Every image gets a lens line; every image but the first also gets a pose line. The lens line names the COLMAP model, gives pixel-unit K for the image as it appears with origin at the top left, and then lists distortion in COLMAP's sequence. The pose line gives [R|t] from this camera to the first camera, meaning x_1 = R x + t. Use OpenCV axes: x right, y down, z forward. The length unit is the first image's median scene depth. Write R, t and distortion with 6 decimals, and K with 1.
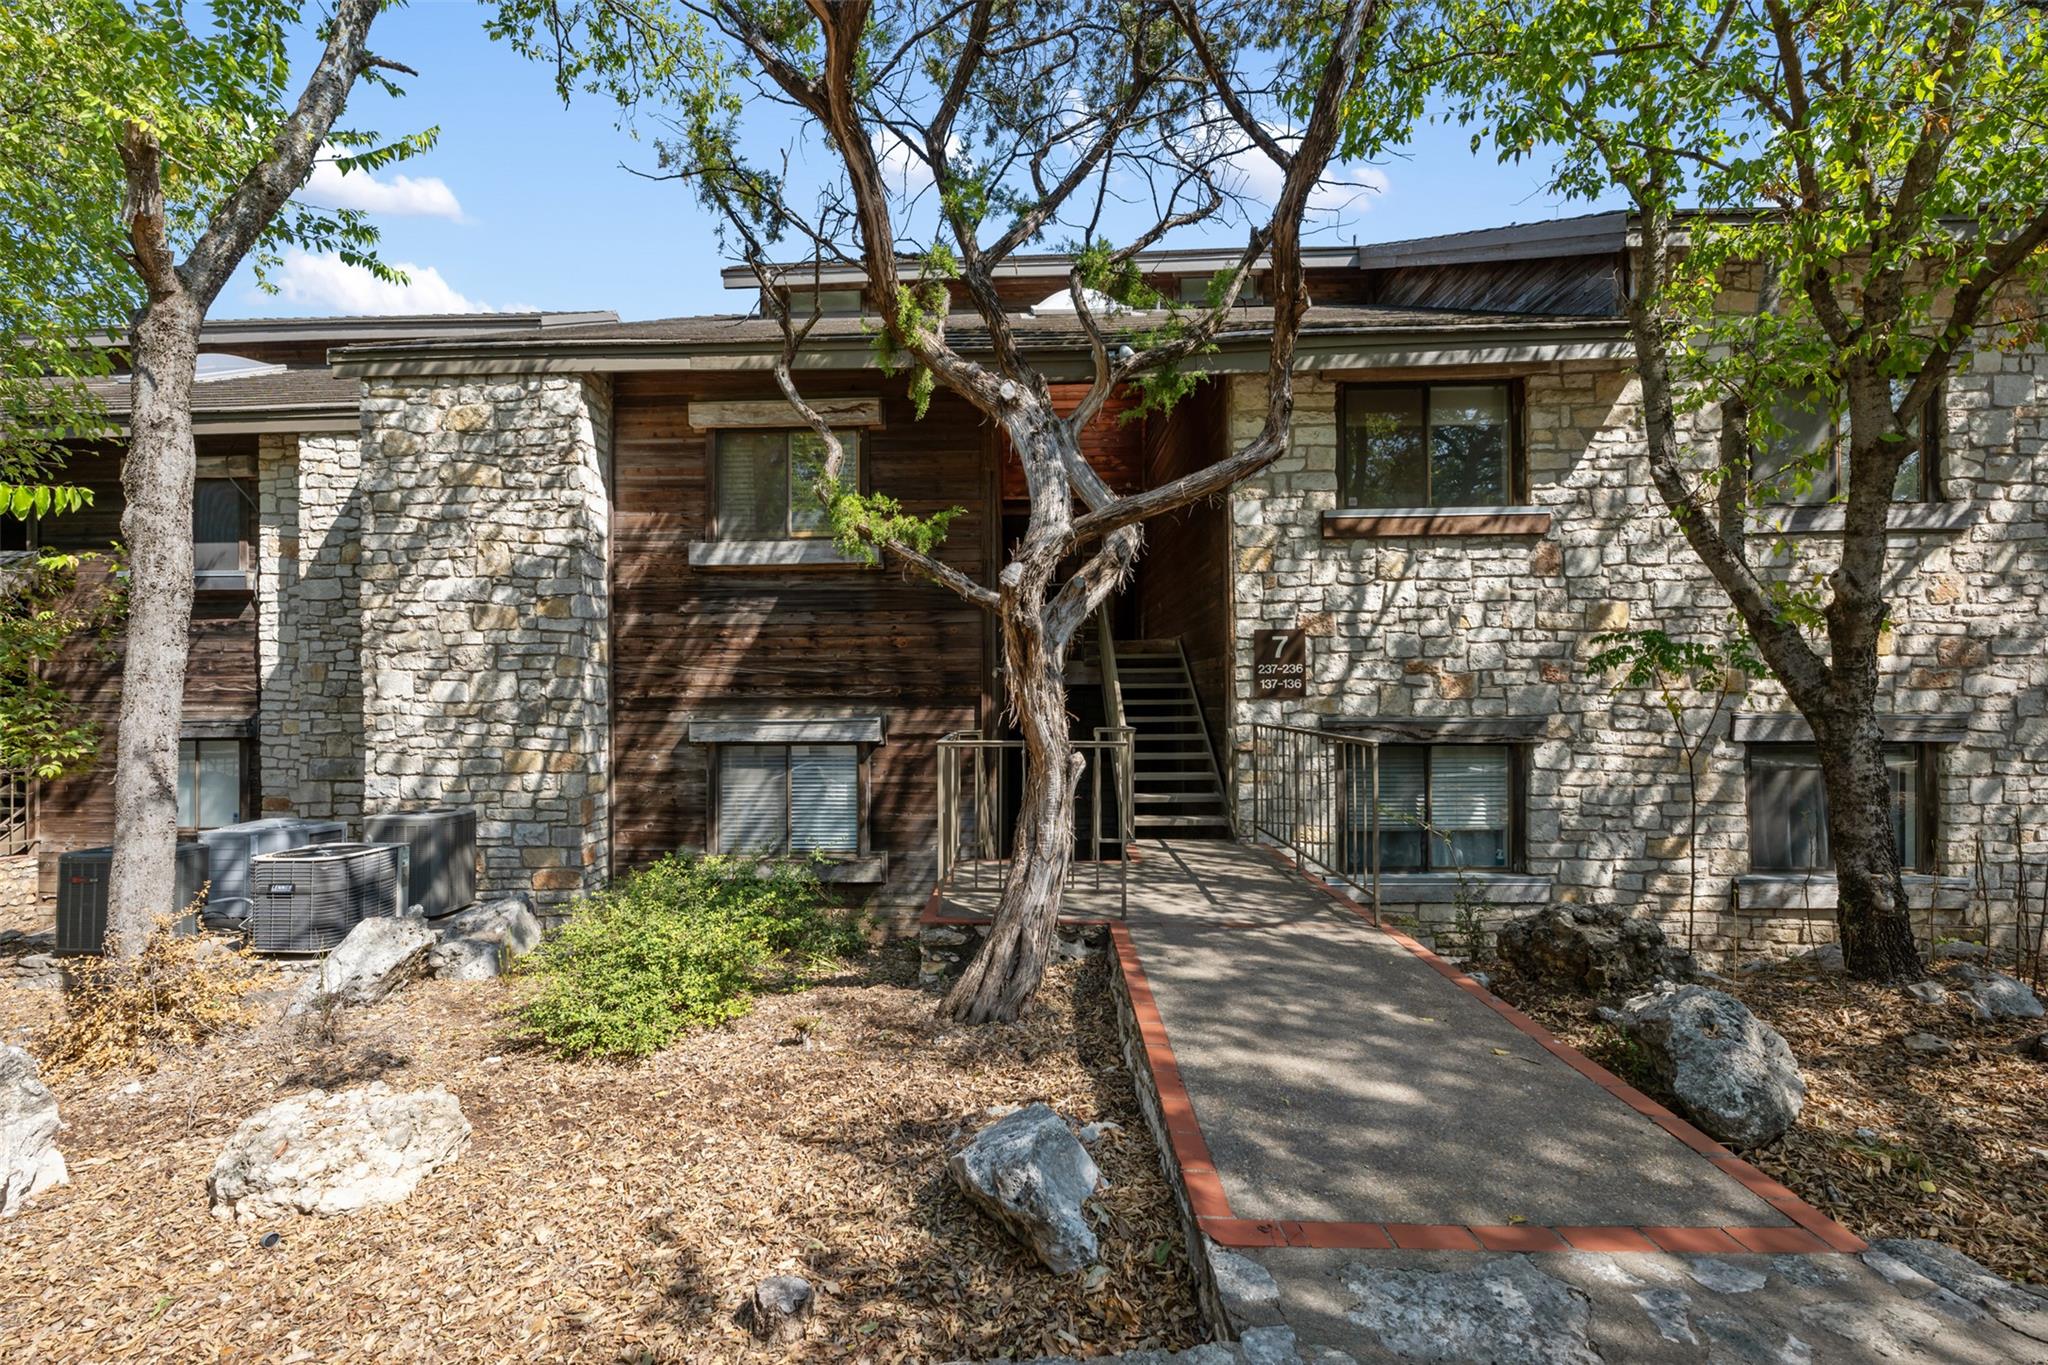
lens RADIAL K [[785.9, 0, 1025.1], [0, 785.9, 677.7], [0, 0, 1]] dist [-0.000445, -0.000074]
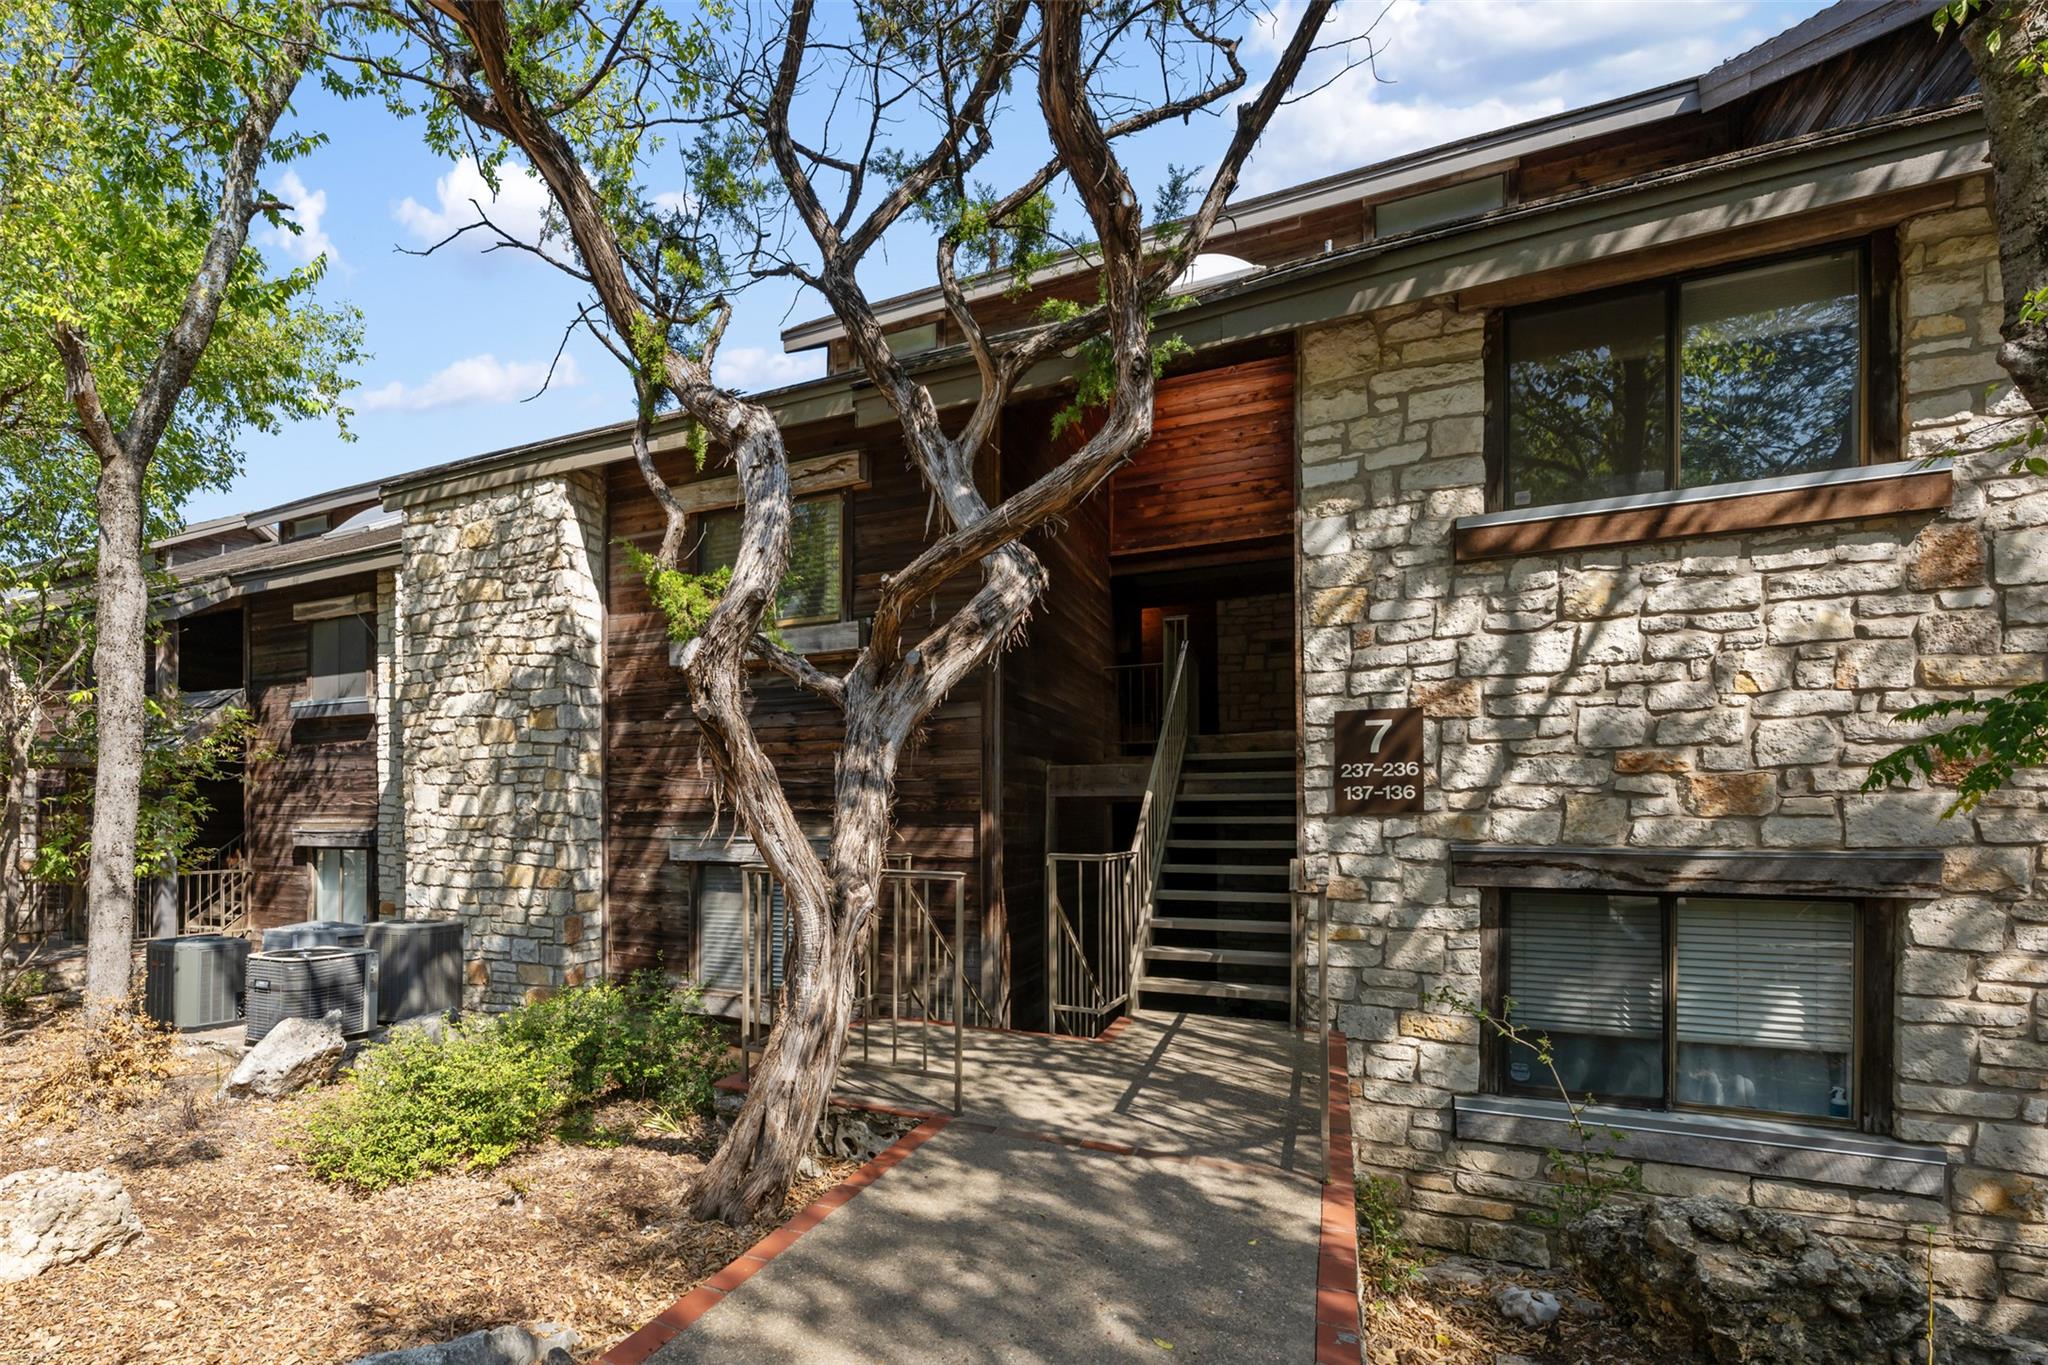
lens RADIAL K [[942.3, 0, 847.9], [0, 942.3, 797.4], [0, 0, 1]] dist [-0.000302, 0.000114]
pose [[0.909363, -0.004108, -0.415983, 0.232260], [0.007595, 0.999949, 0.006729, 0.002981], [0.415934, -0.009279, 0.909348, 0.096471]]
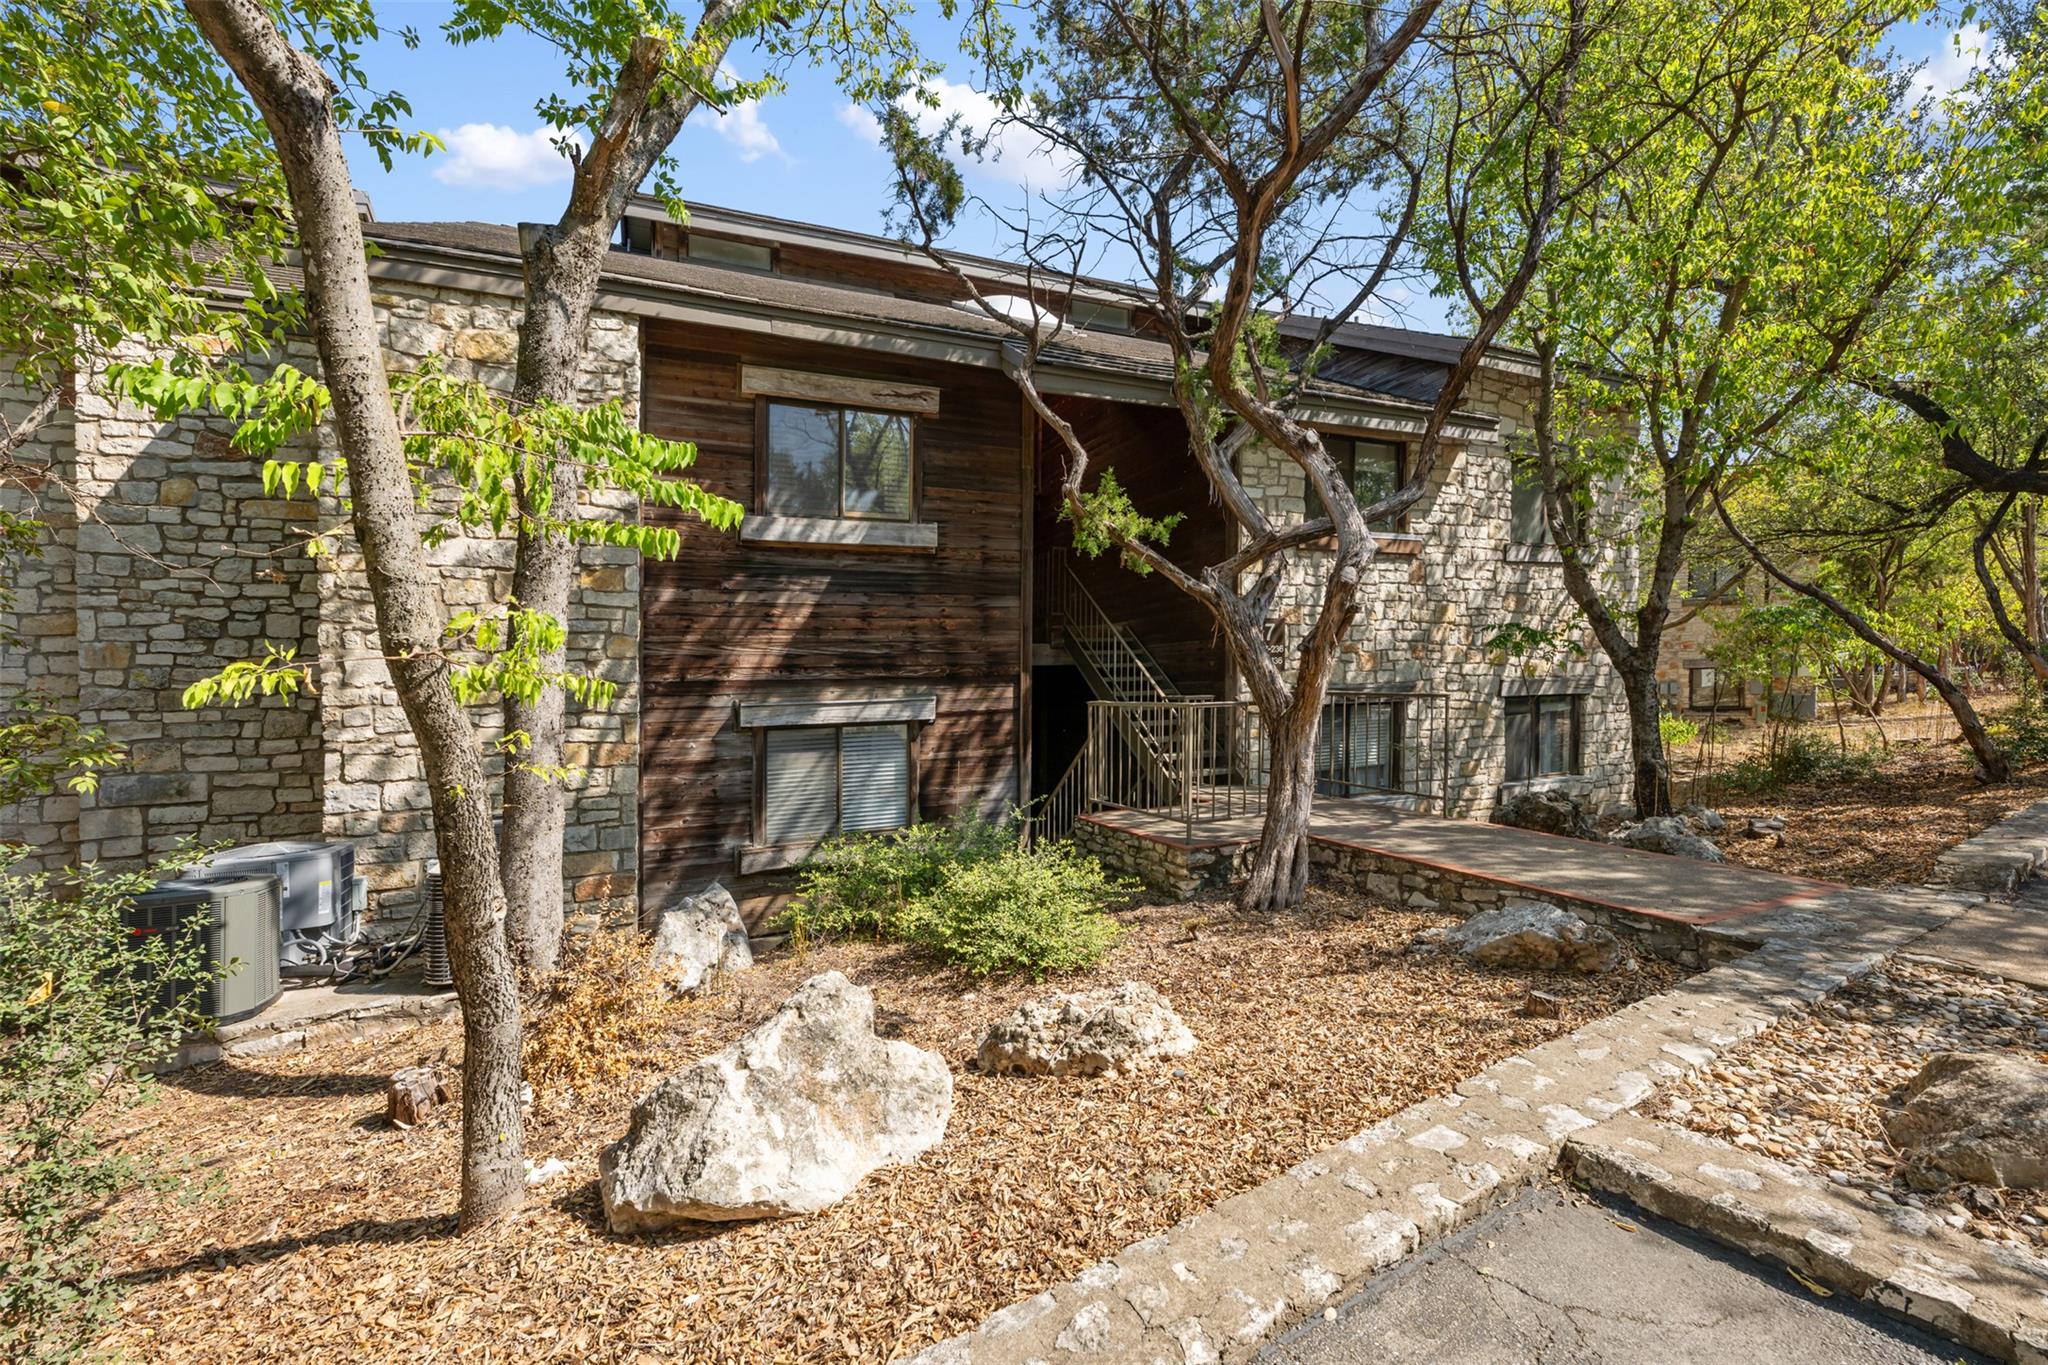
lens RADIAL K [[818.4, 0, 1023.5], [0, 818.4, 687.2], [0, 0, 1]] dist [-0.000744, 0.000111]
pose [[0.900711, -0.019076, 0.434000, -0.581841], [0.009421, 0.999658, 0.024388, 0.013907], [-0.434317, -0.017878, 0.900583, -0.030157]]
